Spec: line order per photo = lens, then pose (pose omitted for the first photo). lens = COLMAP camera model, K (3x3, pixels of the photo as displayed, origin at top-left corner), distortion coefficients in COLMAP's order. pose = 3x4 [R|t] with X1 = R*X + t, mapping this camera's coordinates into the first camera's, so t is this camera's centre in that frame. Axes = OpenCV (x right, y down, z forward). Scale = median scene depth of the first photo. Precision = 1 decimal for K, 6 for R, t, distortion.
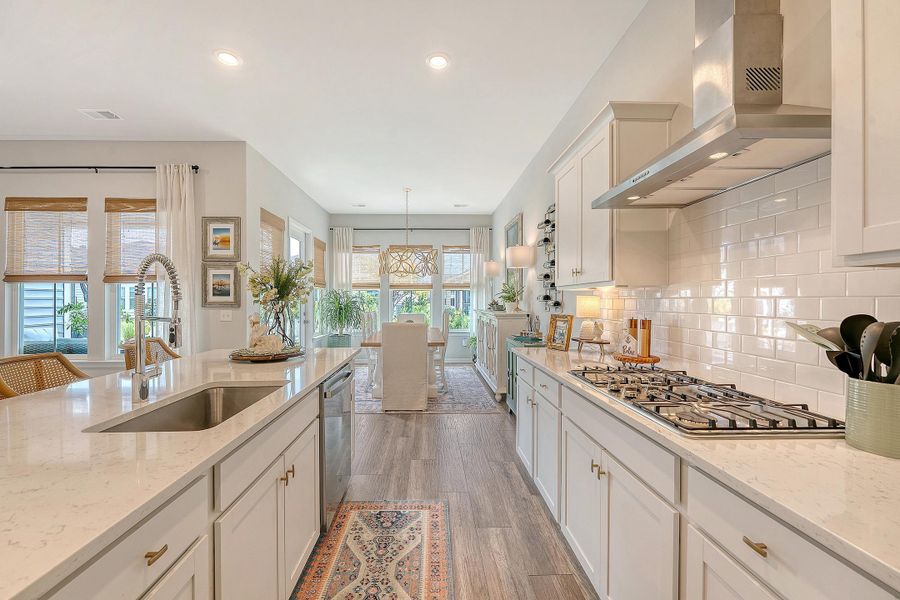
lens RADIAL K [[368.6, 0, 450.0], [0, 368.6, 300.0], [0, 0, 1]] dist [0.000852, -0.000413]
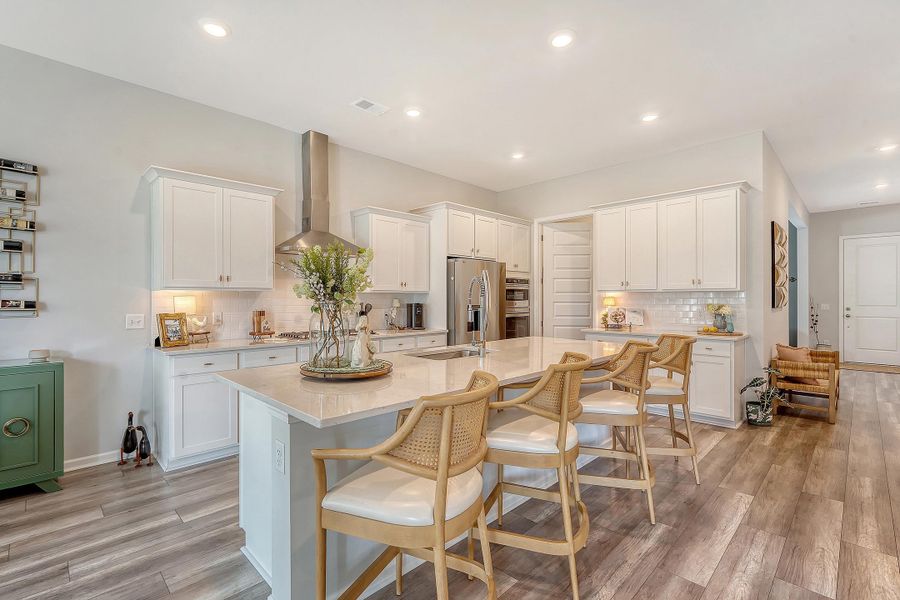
lens RADIAL K [[401.6, 0, 450.0], [0, 401.6, 300.0], [0, 0, 1]] dist [0.001446, 0.000203]
pose [[-0.686491, 0.003519, 0.727130, -0.755270], [0.003580, 0.999993, -0.001459, 0.003258], [-0.727129, 0.001602, -0.686499, 0.848786]]
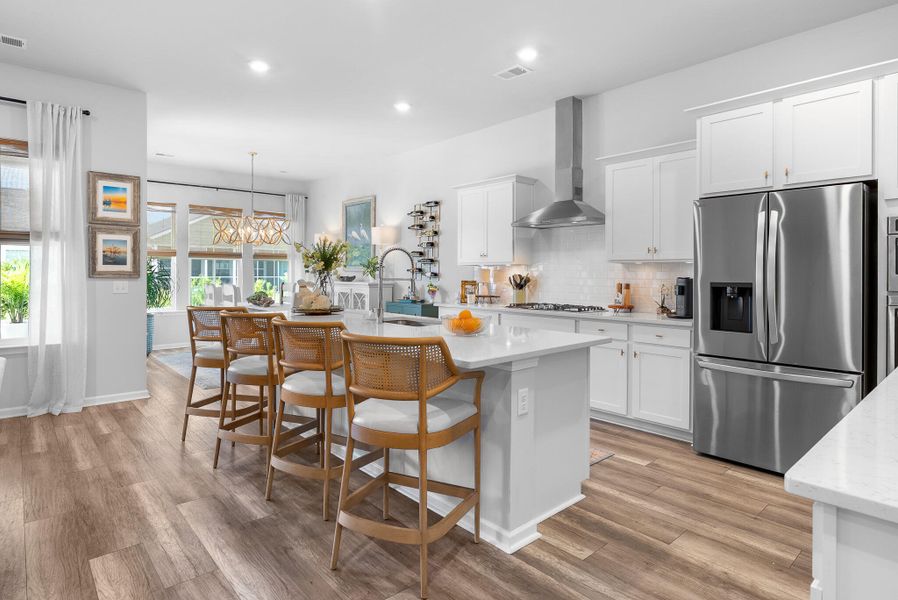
lens RADIAL K [[489.6, 0, 462.7], [0, 489.6, 275.8], [0, 0, 1]] dist [-0.002035, 0.002130]
pose [[0.748586, 0.000178, 0.663038, -0.773220], [-0.004157, 0.999982, 0.004425, 0.006145], [-0.663025, -0.006069, 0.748573, -0.406217]]
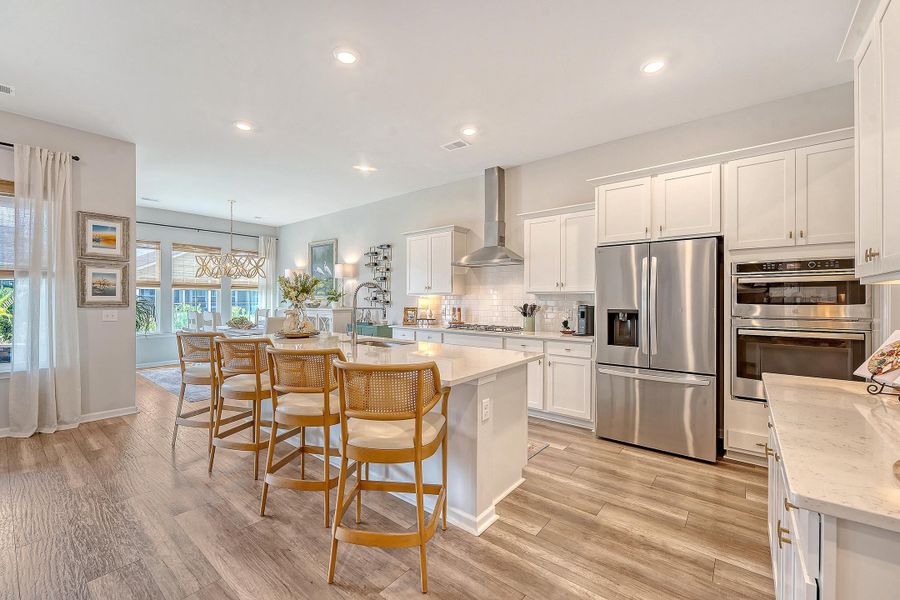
lens RADIAL K [[368.6, 0, 450.0], [0, 368.6, 300.0], [0, 0, 1]] dist [0.000852, -0.000413]
pose [[0.643847, 0.000777, 0.765154, -0.779507], [-0.002441, 0.999996, 0.001038, -0.002670], [-0.765150, -0.002537, 0.643847, -0.323966]]
